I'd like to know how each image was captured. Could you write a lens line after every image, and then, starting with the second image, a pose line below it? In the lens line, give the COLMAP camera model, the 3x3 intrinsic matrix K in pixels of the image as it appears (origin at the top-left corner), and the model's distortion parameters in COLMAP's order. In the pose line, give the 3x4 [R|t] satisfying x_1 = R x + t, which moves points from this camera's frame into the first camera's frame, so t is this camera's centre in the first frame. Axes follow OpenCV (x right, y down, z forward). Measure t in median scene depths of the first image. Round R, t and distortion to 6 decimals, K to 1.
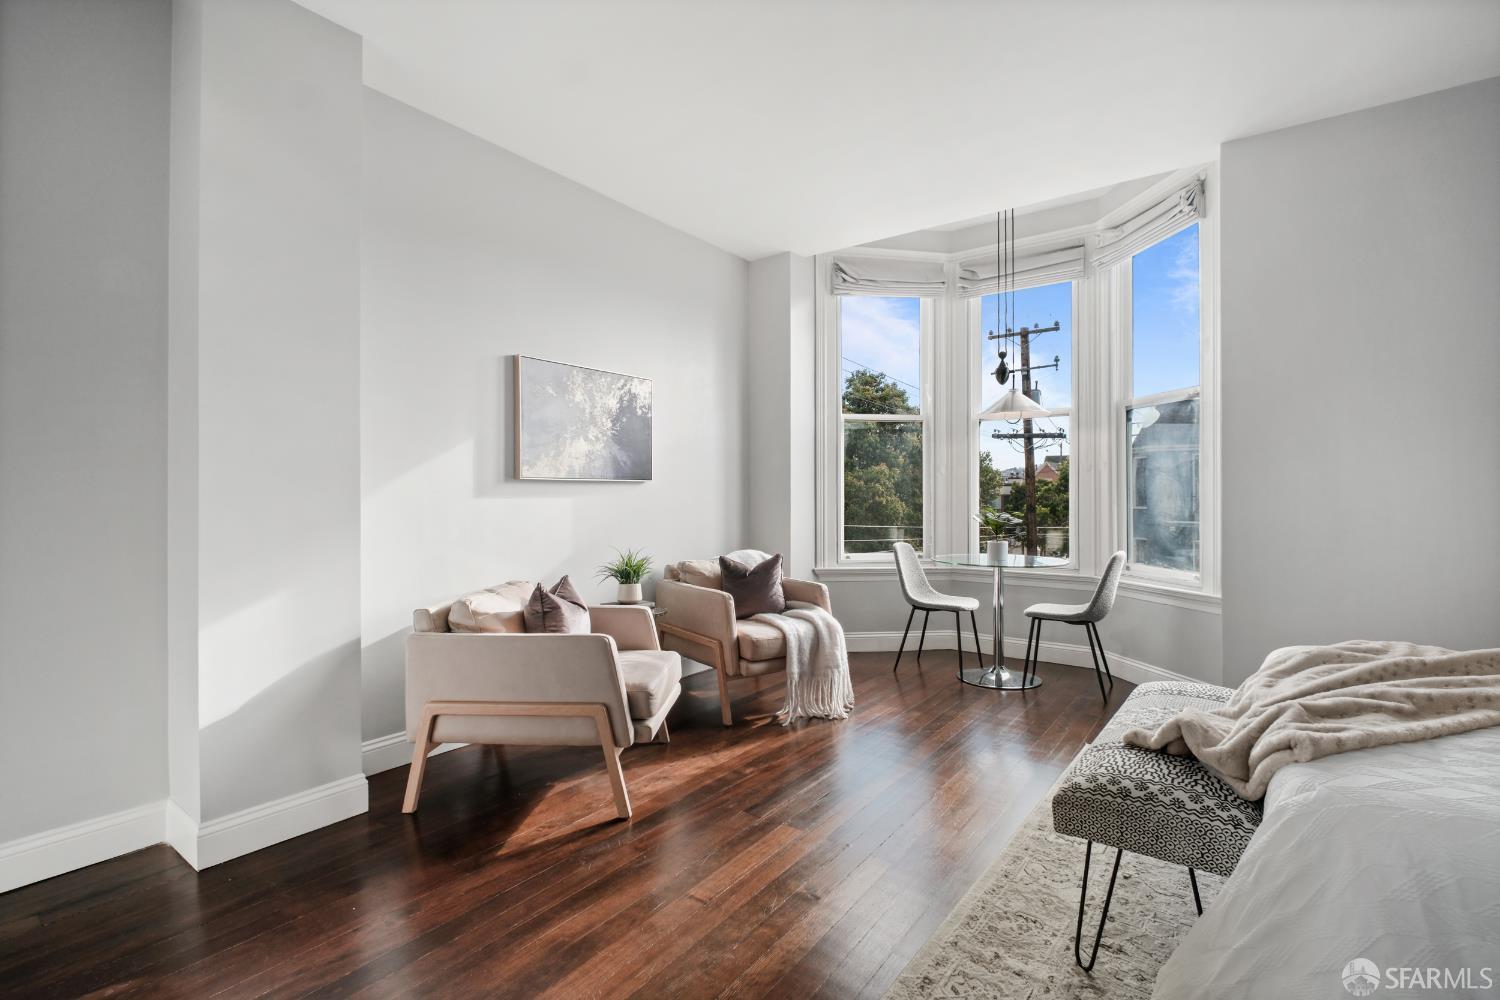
lens RADIAL K [[703.6, 0, 756.1], [0, 703.6, 496.7], [0, 0, 1]] dist [0.012160, -0.009355]
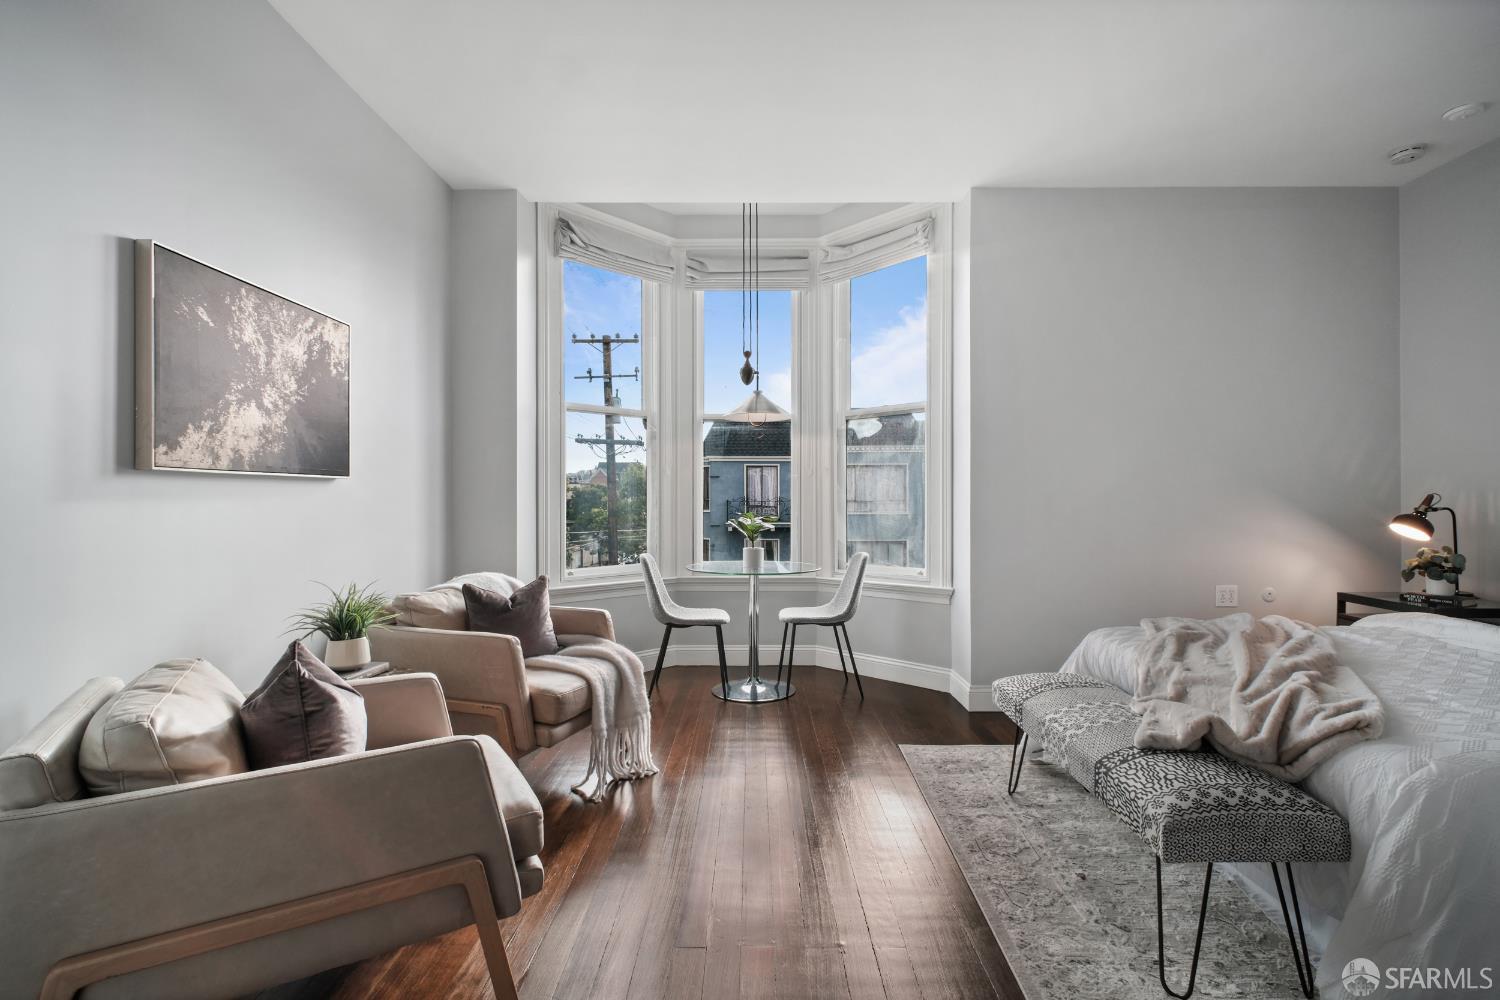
lens RADIAL K [[703.6, 0, 756.1], [0, 703.6, 496.7], [0, 0, 1]] dist [0.012160, -0.009355]
pose [[0.806976, 0.001565, 0.590582, -0.236225], [0.002317, 0.999980, -0.005815, 0.000132], [-0.590580, 0.006061, 0.806956, 0.243087]]
